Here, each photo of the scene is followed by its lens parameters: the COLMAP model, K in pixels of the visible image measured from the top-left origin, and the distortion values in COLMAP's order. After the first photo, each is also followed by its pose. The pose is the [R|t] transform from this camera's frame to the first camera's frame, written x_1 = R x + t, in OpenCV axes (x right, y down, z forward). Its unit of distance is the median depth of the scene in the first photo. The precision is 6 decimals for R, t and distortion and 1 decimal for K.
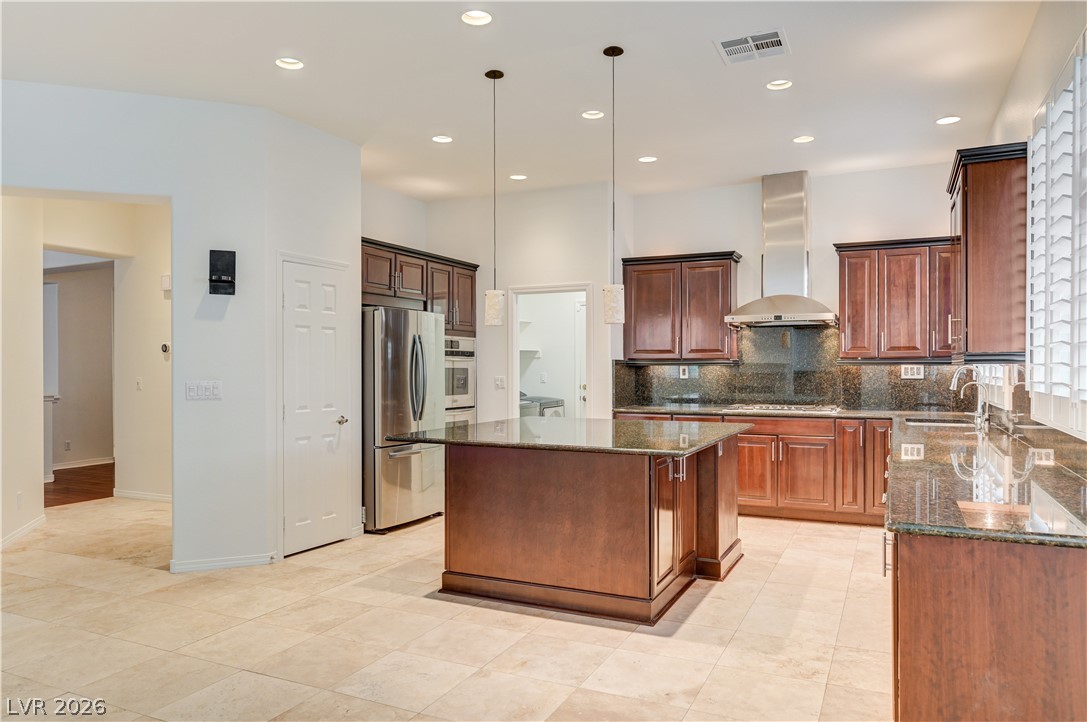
lens RADIAL K [[732.0, 0, 548.4], [0, 732.0, 365.9], [0, 0, 1]] dist [-0.001080, -0.000105]
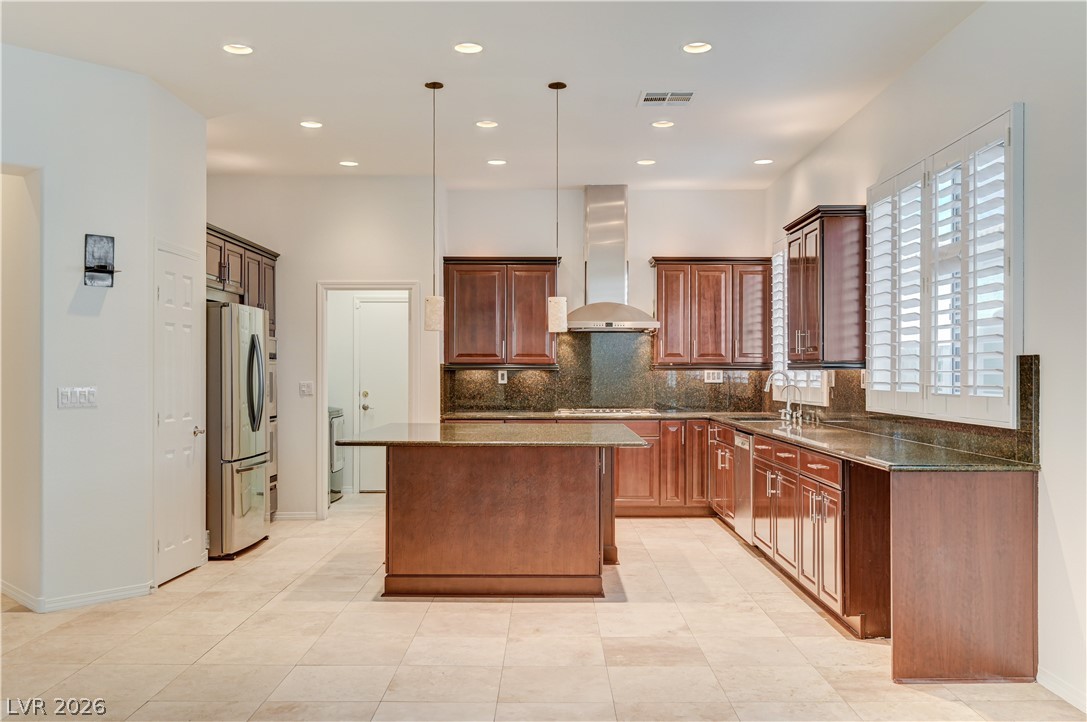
lens RADIAL K [[942.2, 0, 542.3], [0, 942.2, 364.1], [0, 0, 1]] dist [-0.001769, -0.005867]
pose [[0.905264, 0.006021, 0.424808, -0.444261], [-0.002947, 0.999965, -0.007893, 0.001715], [-0.424840, 0.005893, 0.905249, -0.229141]]
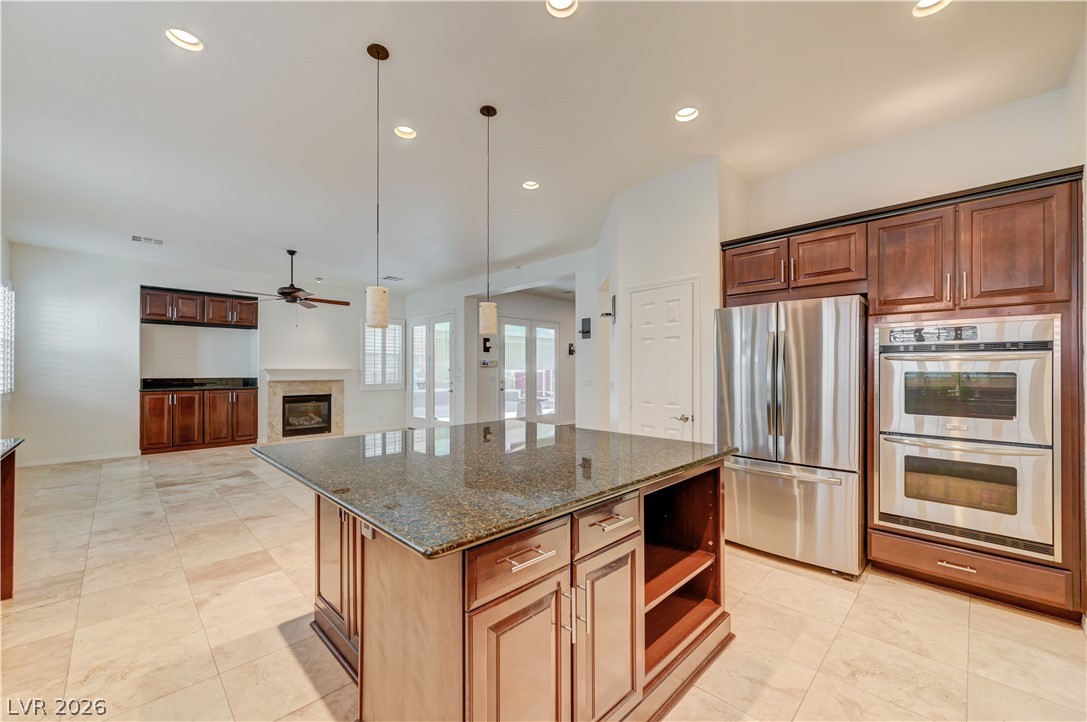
lens RADIAL K [[427.9, 0, 545.5], [0, 427.9, 364.8], [0, 0, 1]] dist [0.002376, 0.000419]
pose [[-0.333628, -0.011667, -0.942633, 0.465468], [0.002528, 0.999909, -0.013270, 0.001235], [0.942701, -0.006810, -0.333568, 1.169201]]
